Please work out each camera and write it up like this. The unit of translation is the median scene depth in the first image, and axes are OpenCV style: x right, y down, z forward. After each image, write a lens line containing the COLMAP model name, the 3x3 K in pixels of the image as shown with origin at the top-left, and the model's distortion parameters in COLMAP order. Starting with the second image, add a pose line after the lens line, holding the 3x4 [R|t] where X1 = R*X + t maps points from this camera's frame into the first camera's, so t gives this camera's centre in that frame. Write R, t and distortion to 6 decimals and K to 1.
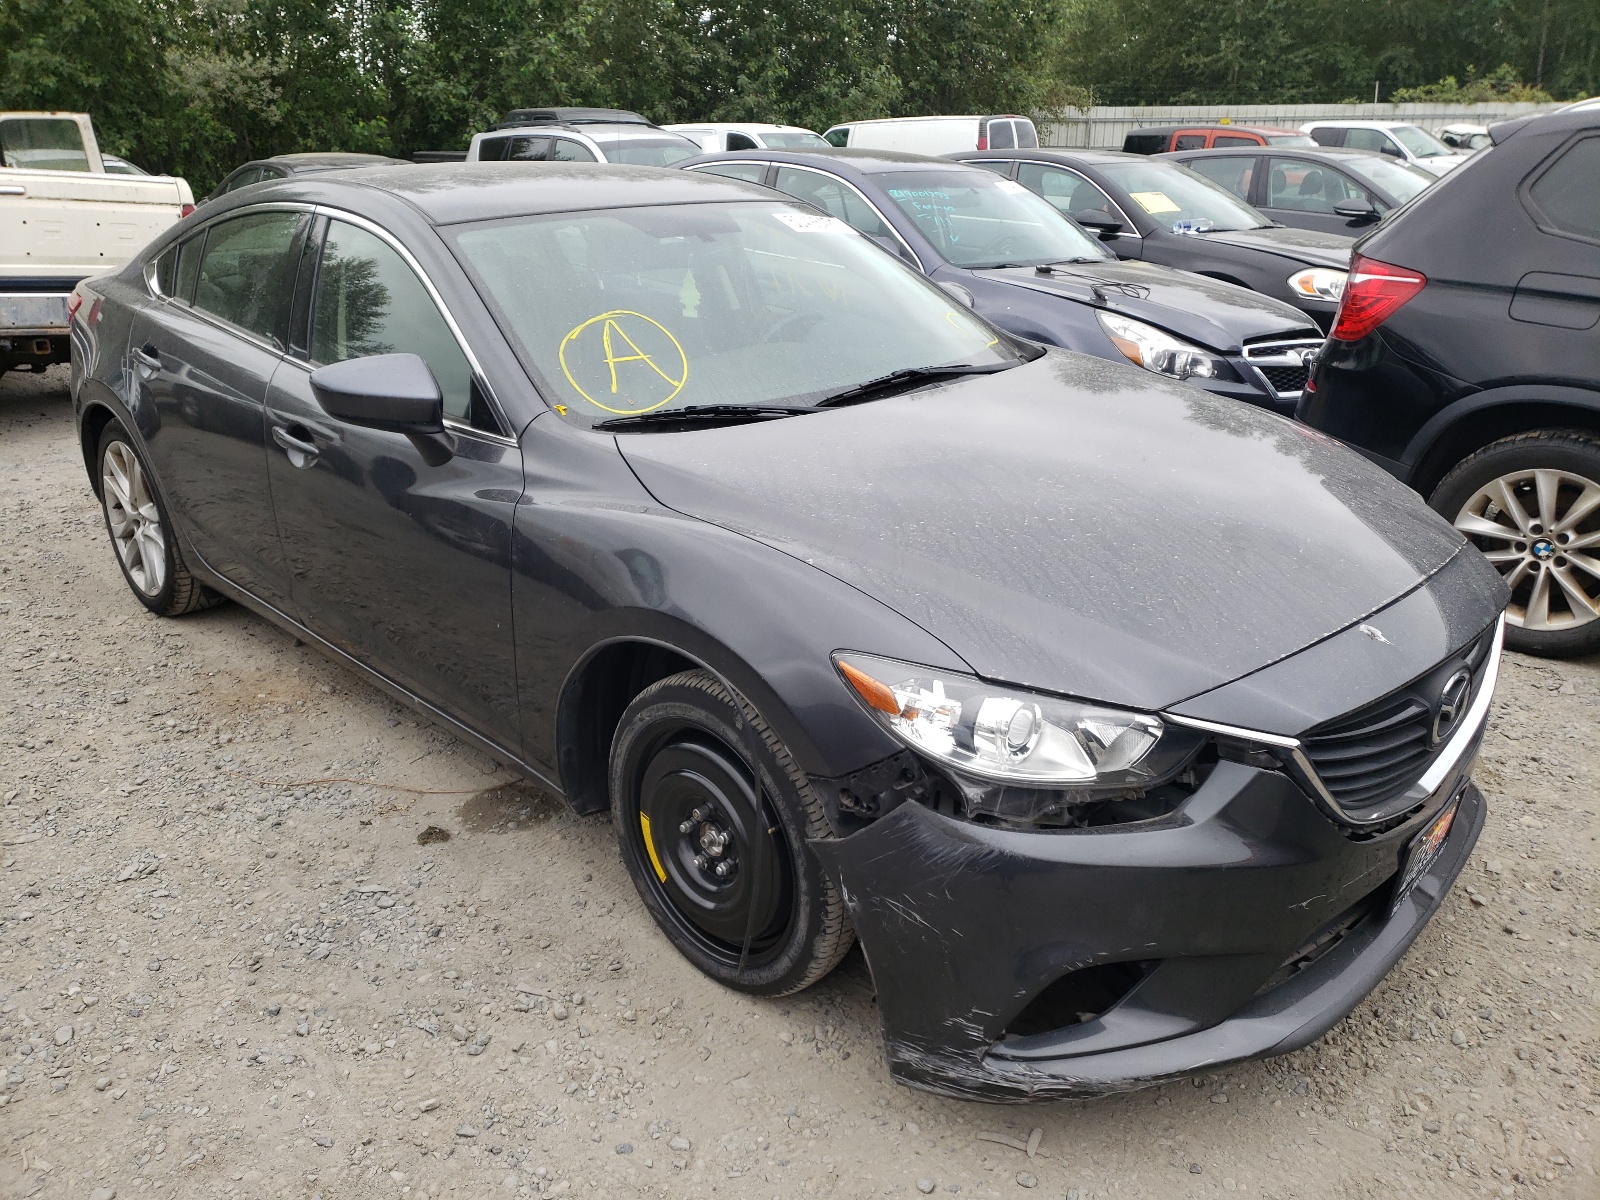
lens RADIAL K [[1197.4, 0, 800.0], [0, 1197.4, 600.0], [0, 0, 1]] dist [0.054158, -0.051706]
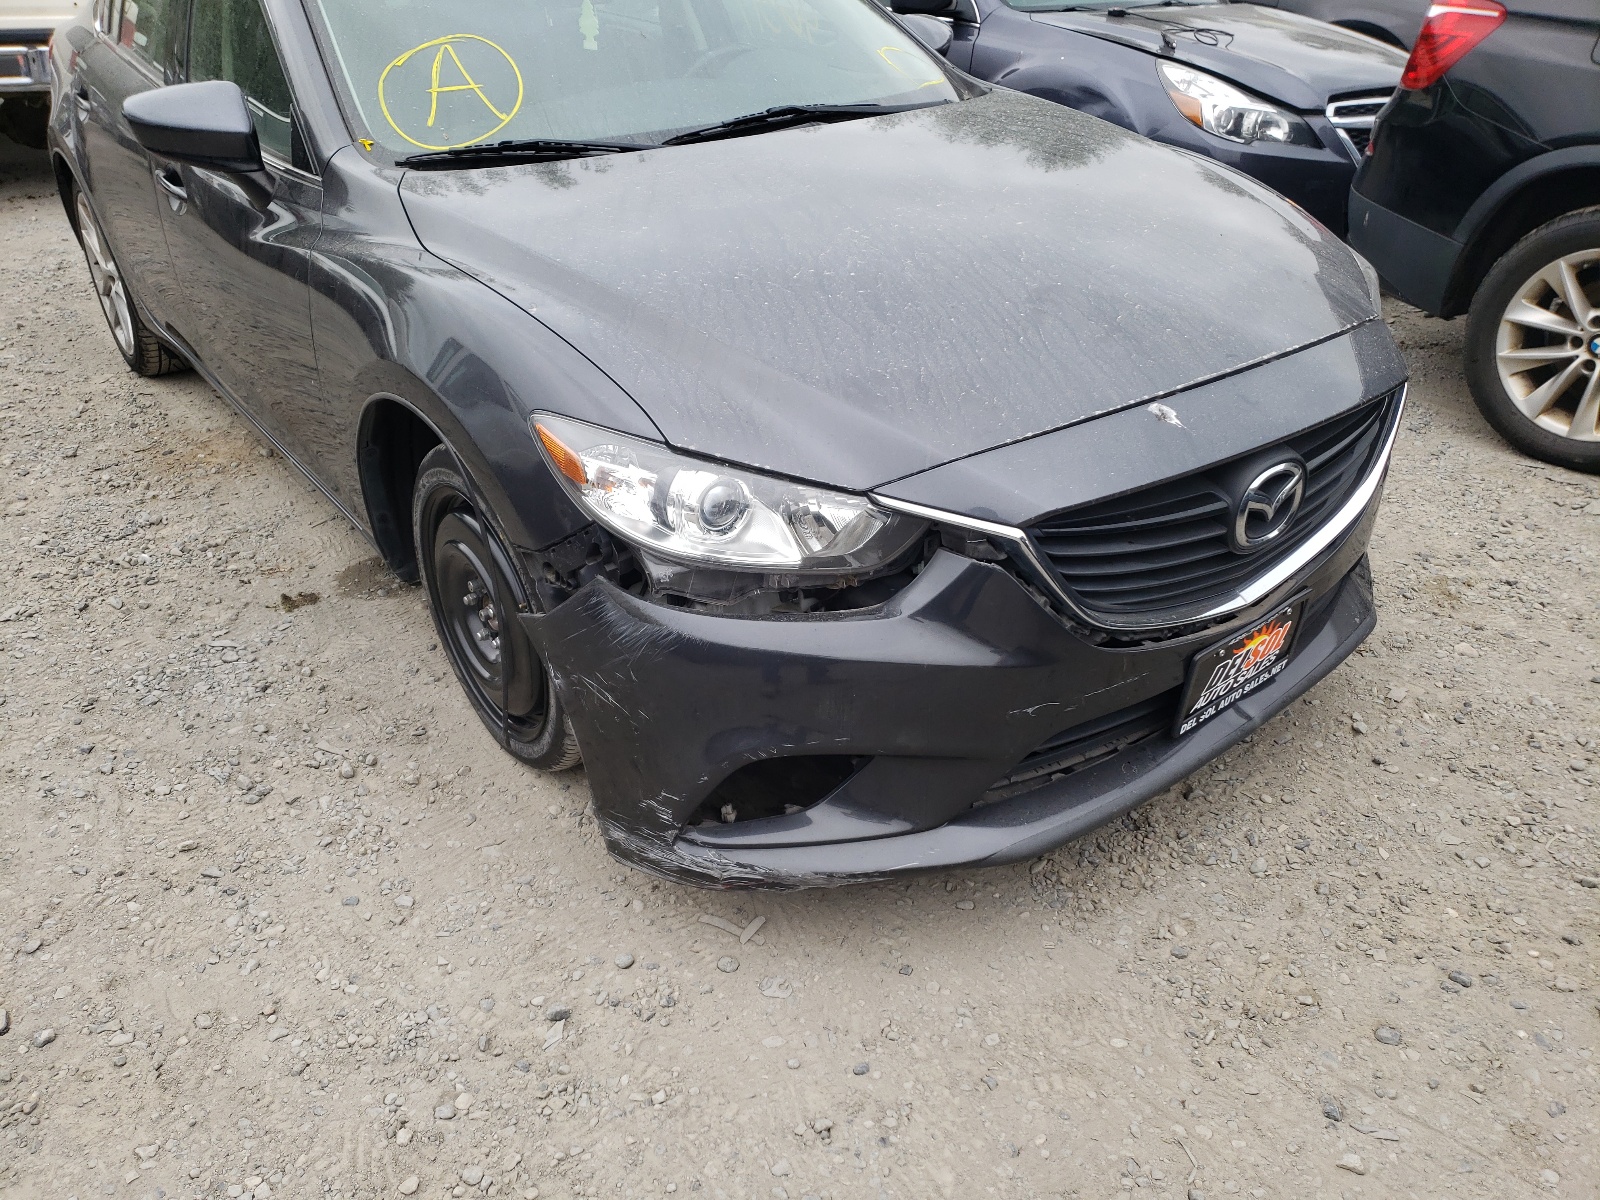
lens RADIAL K [[1208.7, 0, 800.0], [0, 1208.7, 600.0], [0, 0, 1]] dist [0.071068, -0.064428]
pose [[0.990311, 0.055542, -0.127274, 0.315083], [-0.034151, 0.985791, 0.164470, 0.021177], [0.134601, -0.158530, 0.978136, 0.079639]]
